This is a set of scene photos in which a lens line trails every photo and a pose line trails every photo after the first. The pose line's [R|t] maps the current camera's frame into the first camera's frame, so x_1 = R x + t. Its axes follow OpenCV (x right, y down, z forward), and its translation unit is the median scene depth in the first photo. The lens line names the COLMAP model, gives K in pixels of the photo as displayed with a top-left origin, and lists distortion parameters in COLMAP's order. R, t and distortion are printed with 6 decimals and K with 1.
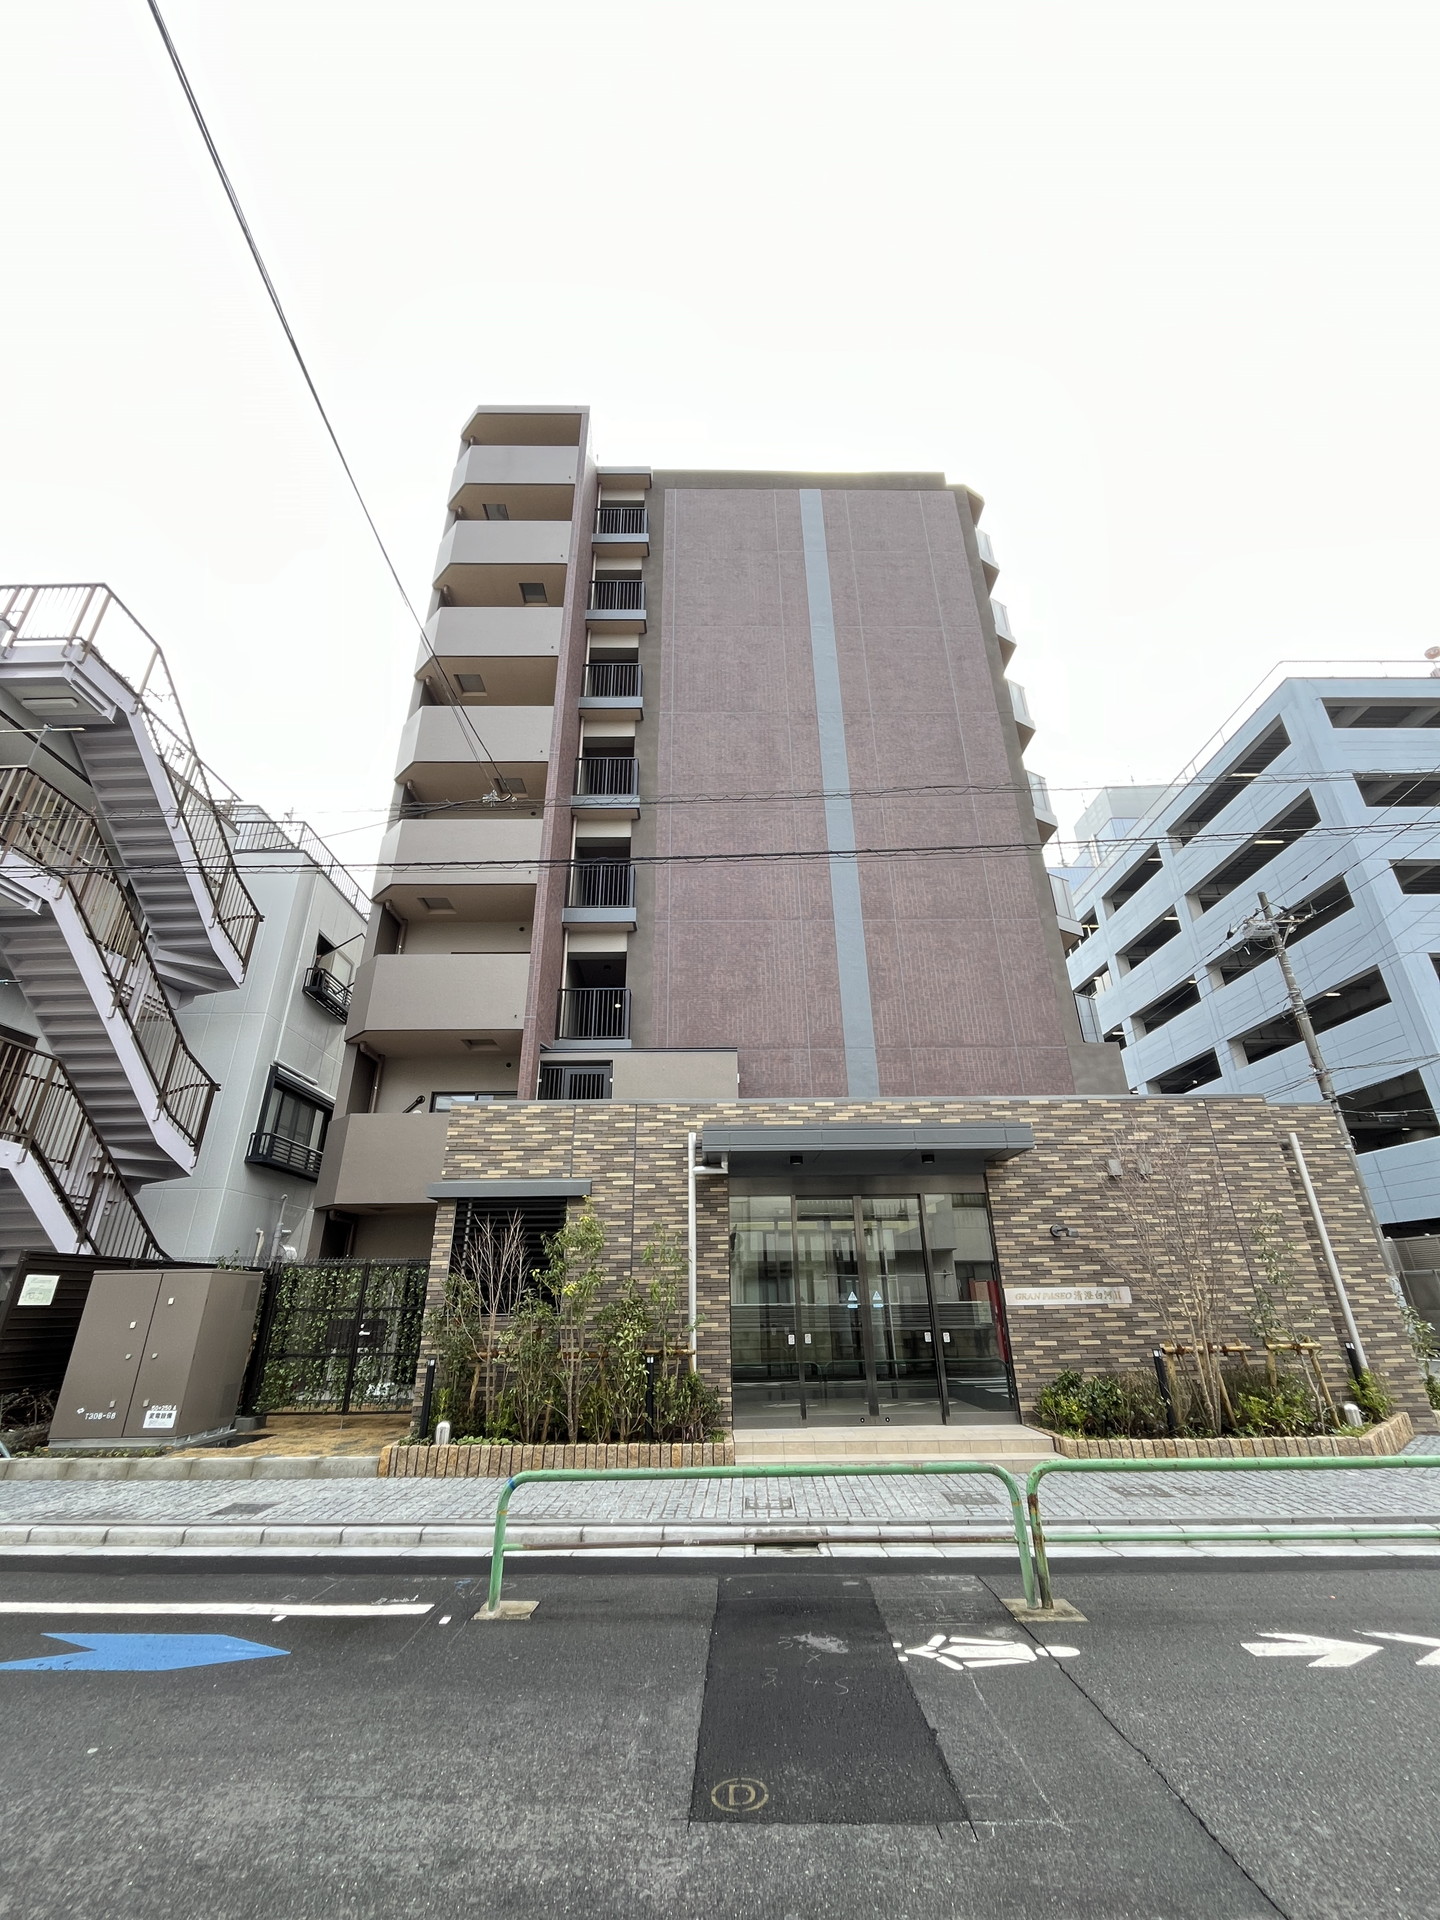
lens RADIAL K [[777.6, 0, 720.8], [0, 777.6, 957.3], [0, 0, 1]] dist [-0.004746, 0.000888]
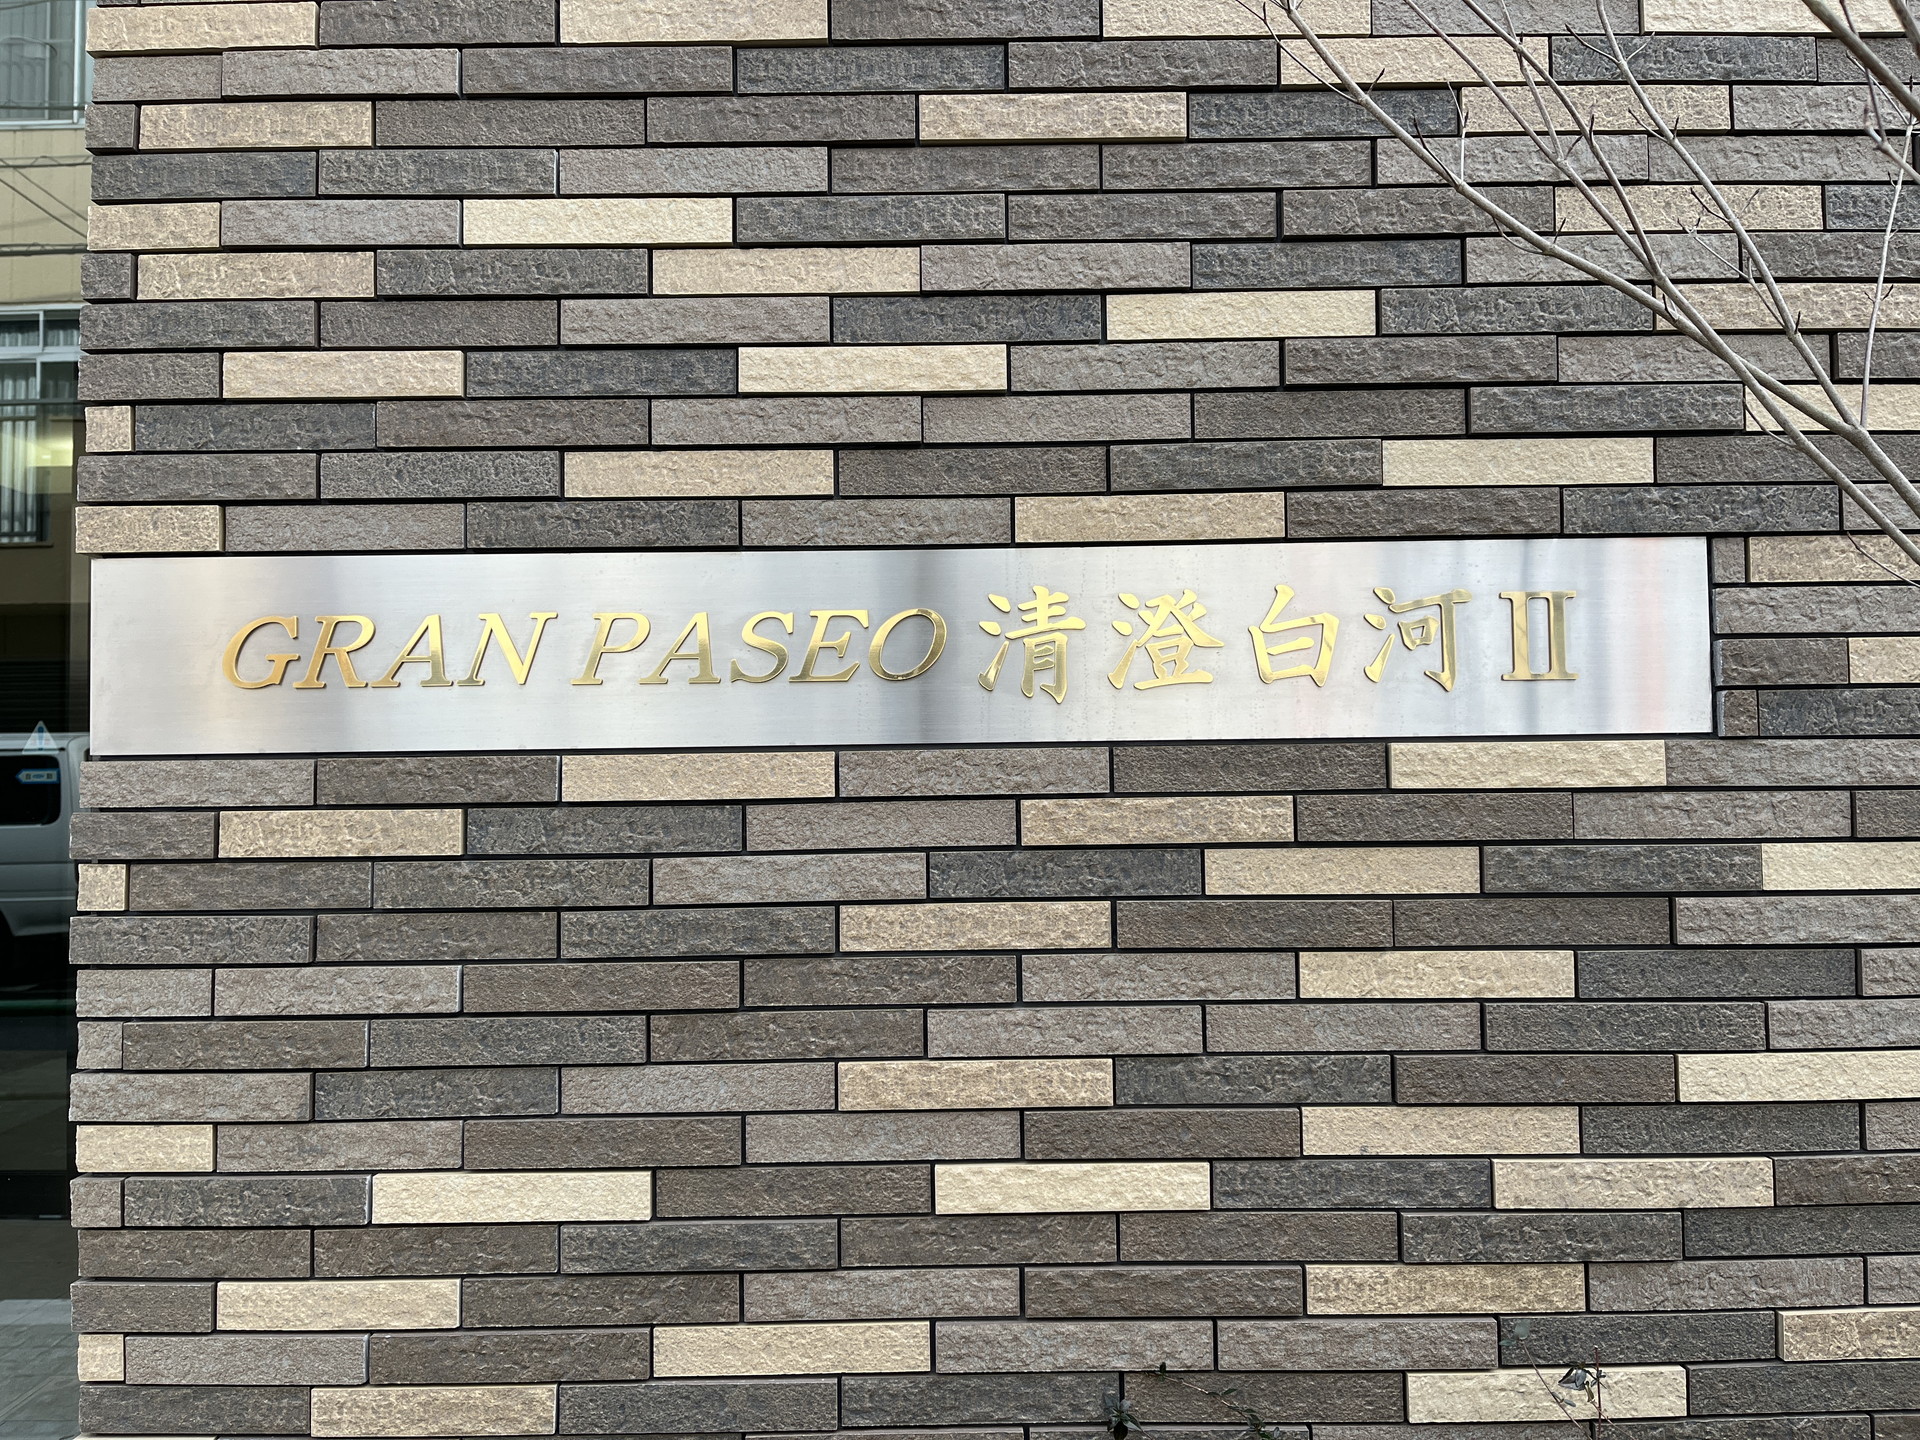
lens RADIAL K [[1448.9, 0, 959.4], [0, 1448.9, 731.1], [0, 0, 1]] dist [0.022590, -0.001468]
pose [[0.999906, -0.001954, -0.013566, 0.432571], [0.006828, 0.929231, 0.369436, 0.370132], [0.011884, -0.369494, 0.929157, 0.817231]]
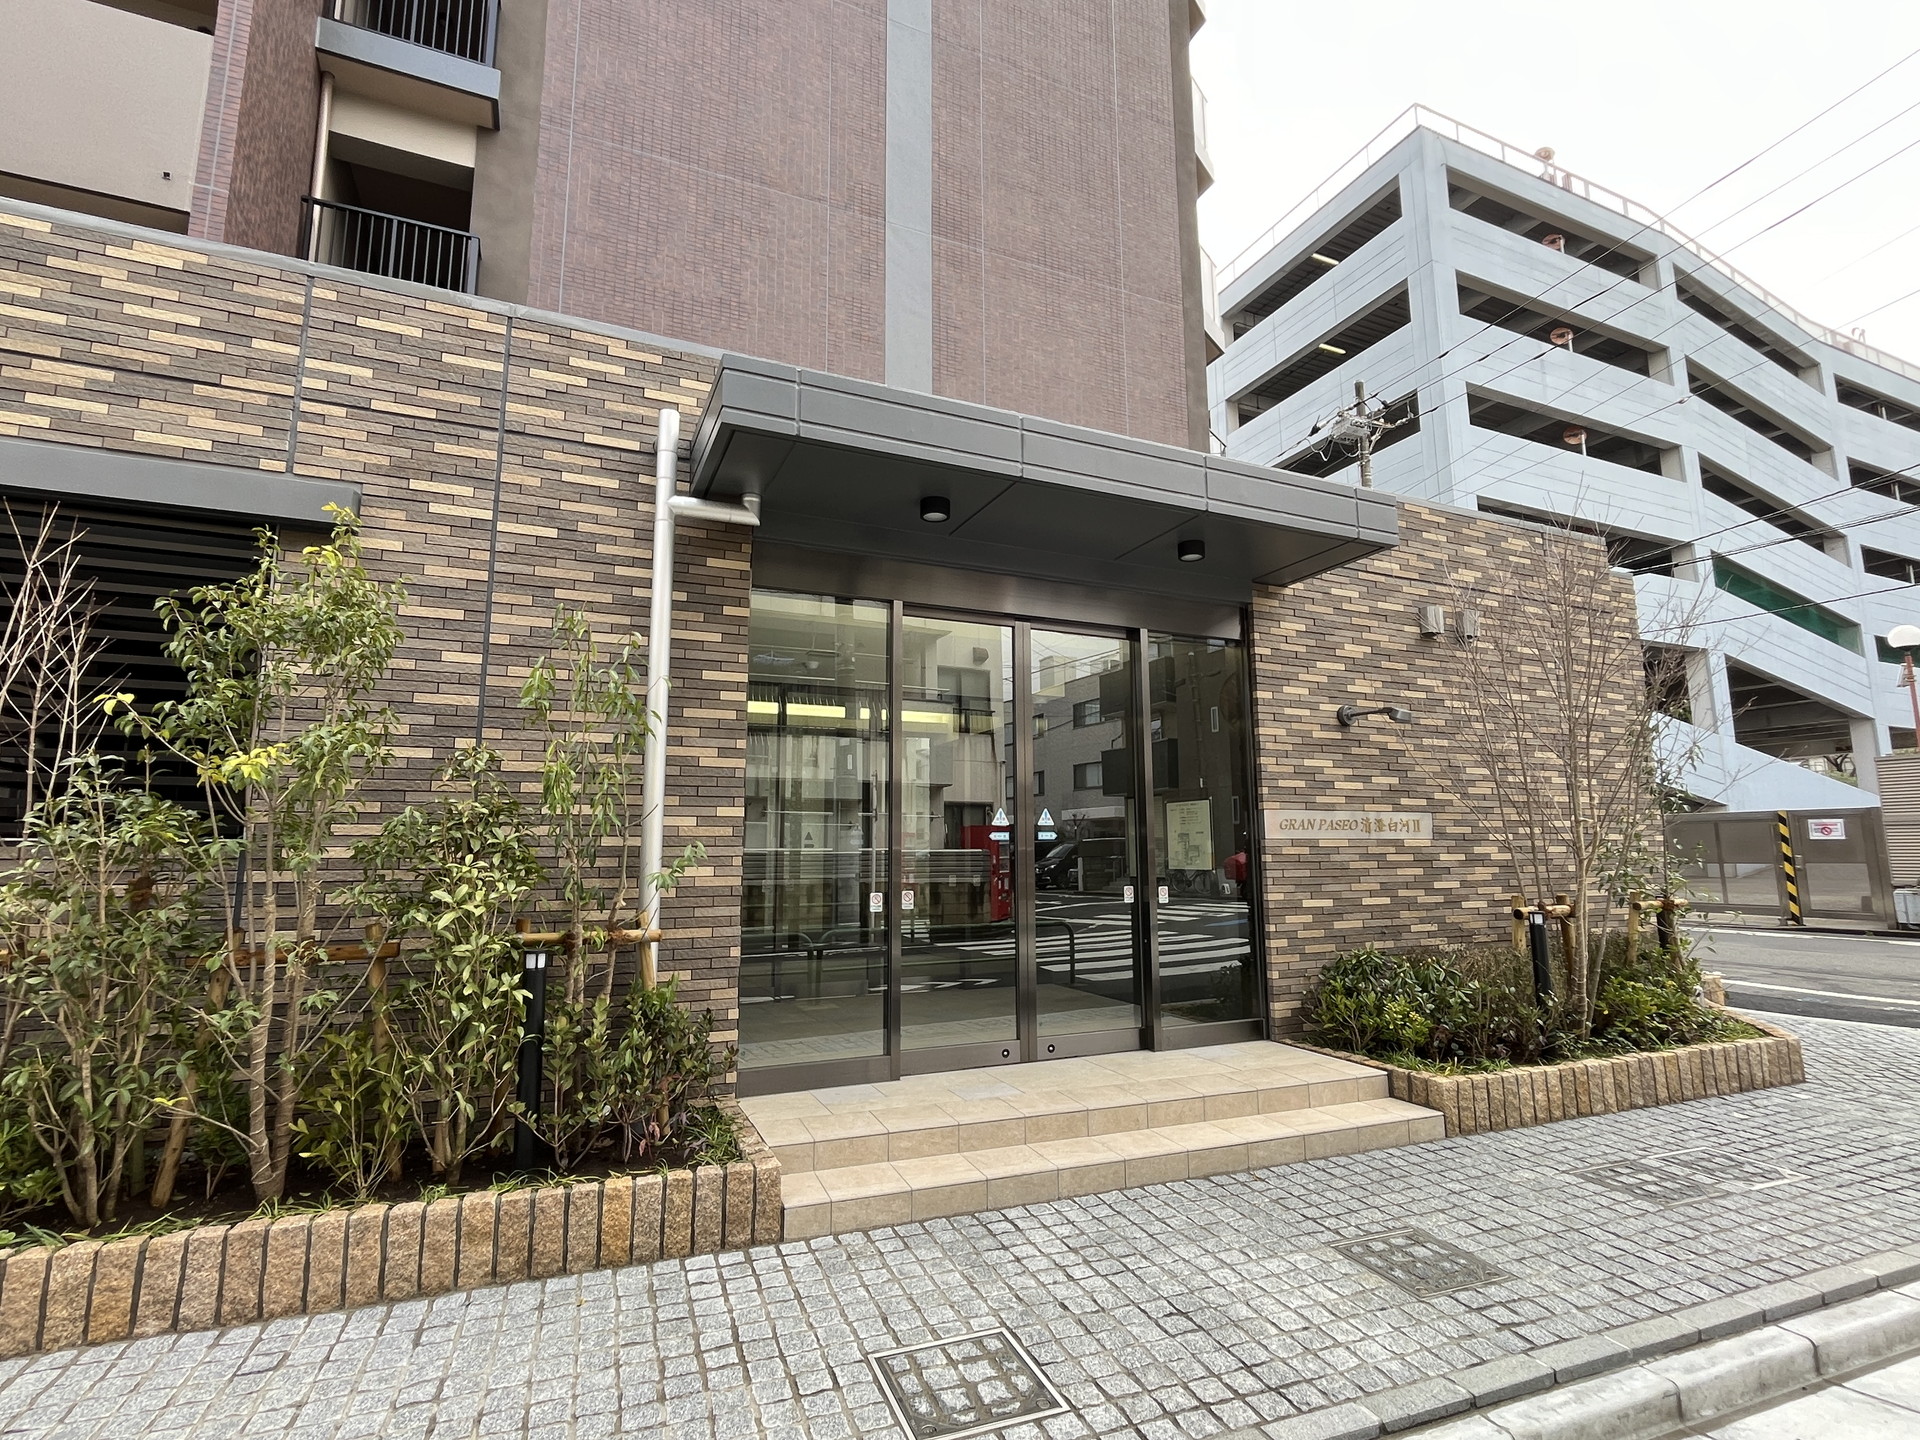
lens RADIAL K [[913.7, 0, 957.4], [0, 913.7, 718.2], [0, 0, 1]] dist [-0.004671, 0.000082]
pose [[0.920123, 0.065798, 0.386063, -0.070590], [-0.165776, 0.958551, 0.231731, 0.243998], [-0.354813, -0.277221, 0.892892, 0.508177]]
